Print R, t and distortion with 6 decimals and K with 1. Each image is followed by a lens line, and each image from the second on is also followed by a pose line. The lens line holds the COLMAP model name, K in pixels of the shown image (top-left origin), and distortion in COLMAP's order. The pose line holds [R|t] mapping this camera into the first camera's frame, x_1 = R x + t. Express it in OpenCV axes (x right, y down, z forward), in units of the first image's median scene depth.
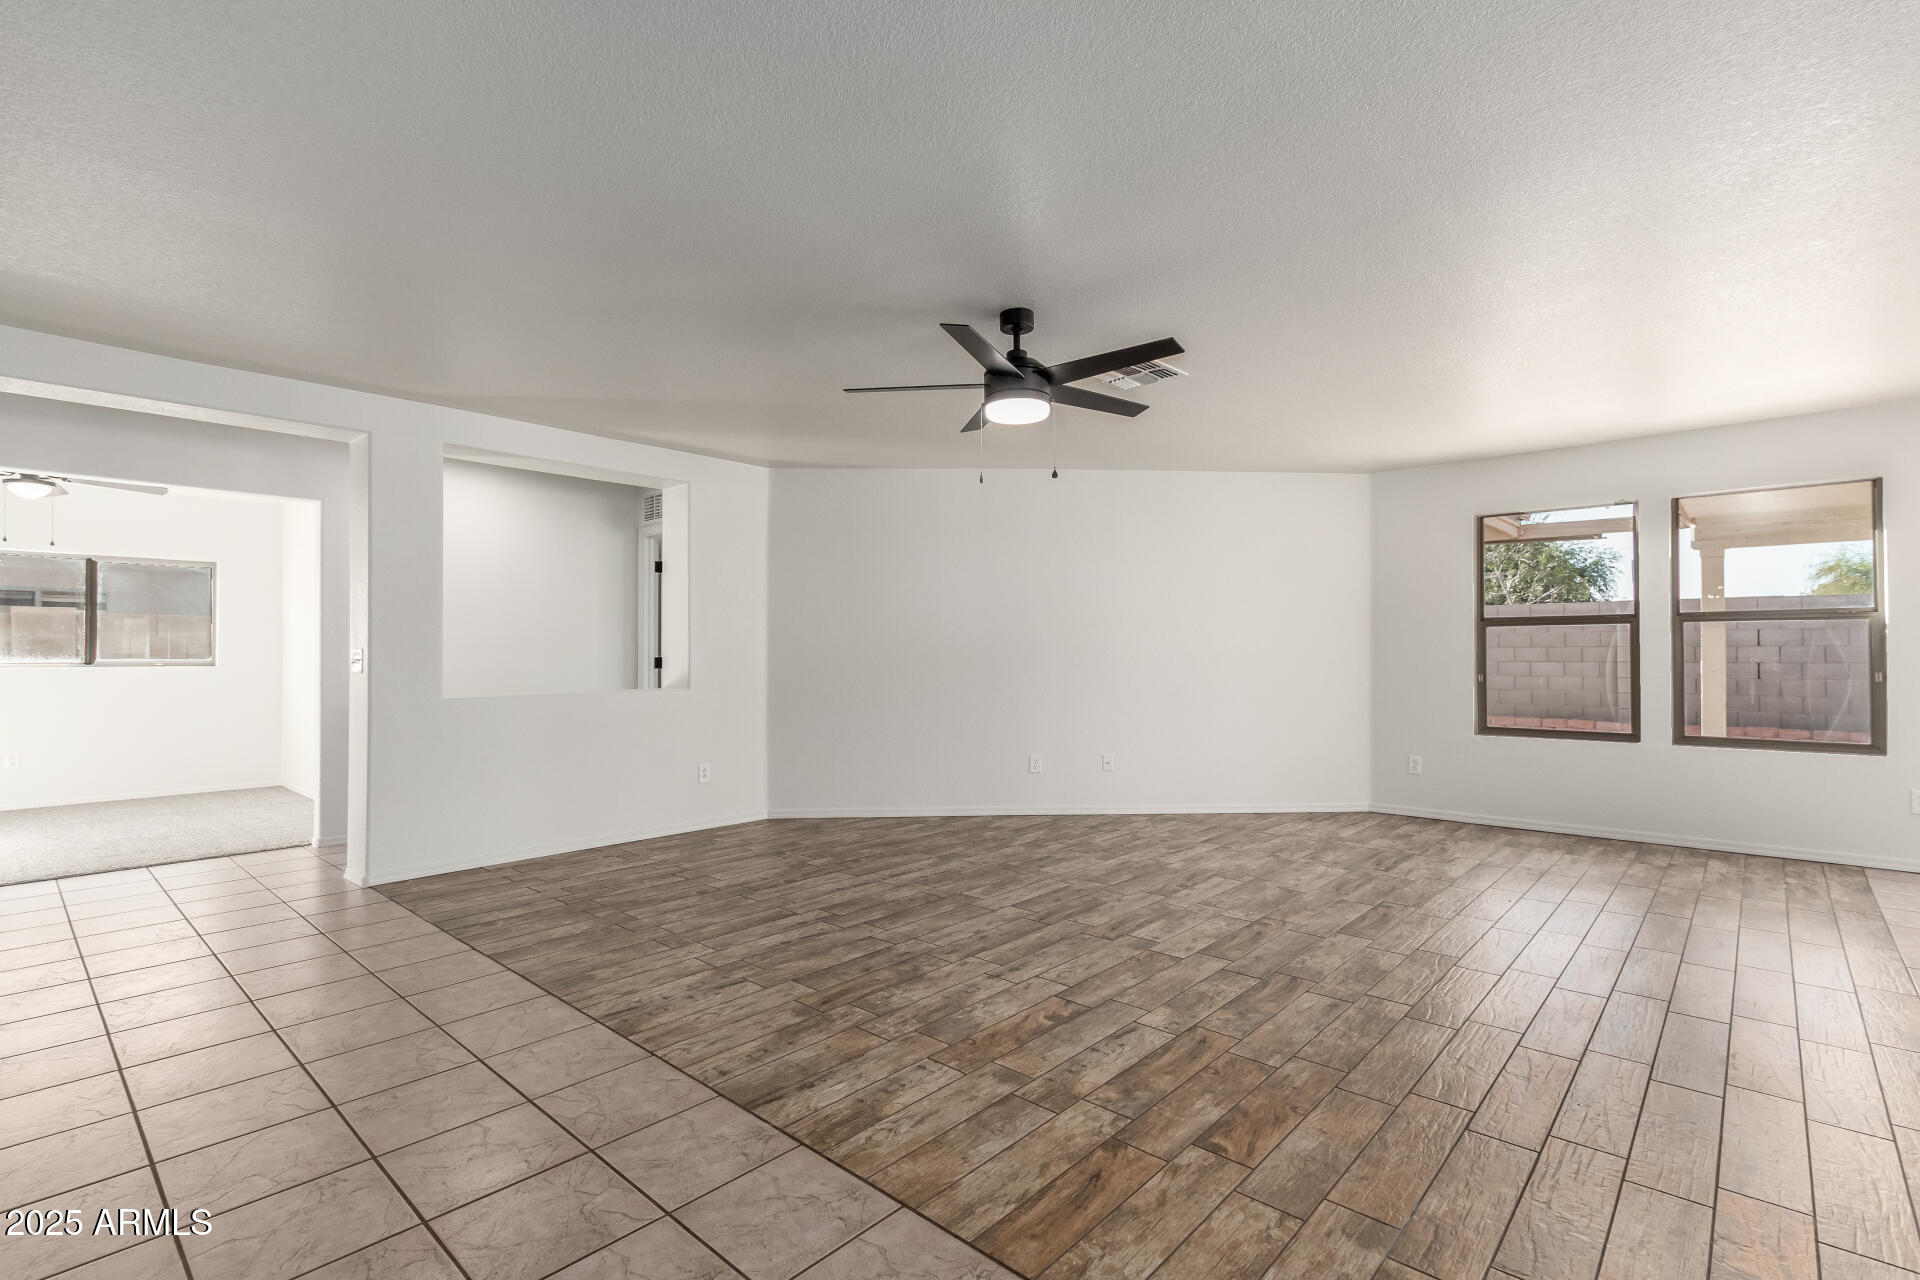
lens RADIAL K [[902.1, 0, 960.0], [0, 902.1, 640.0], [0, 0, 1]] dist [-0.010167, -0.001137]
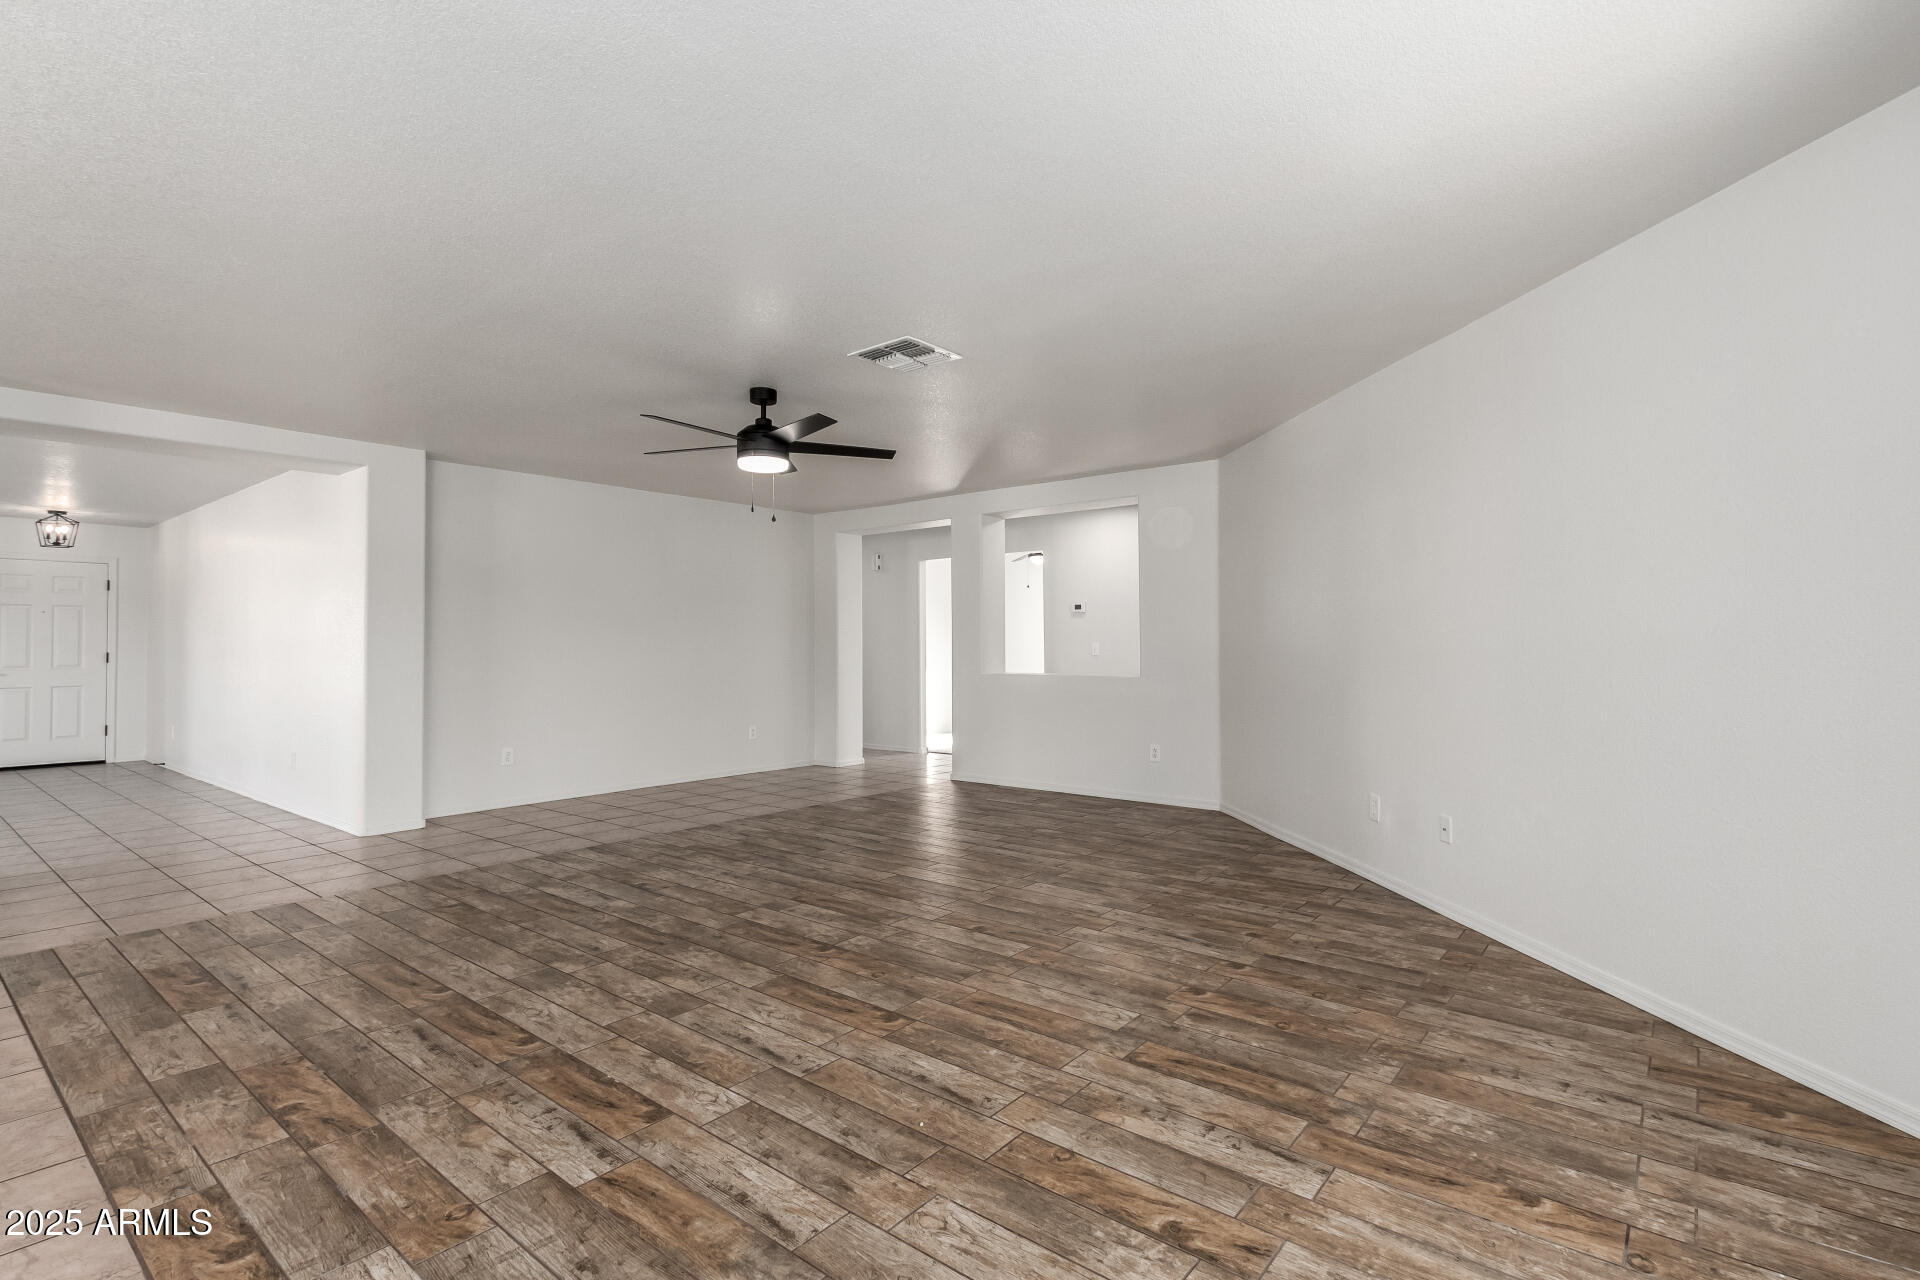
lens RADIAL K [[902.1, 0, 960.0], [0, 902.1, 640.0], [0, 0, 1]] dist [-0.010167, -0.001137]
pose [[0.058523, -0.000998, -0.998286, 1.321147], [0.016432, 0.999865, -0.000036, 0.011056], [0.998151, -0.016401, 0.058532, 1.158019]]
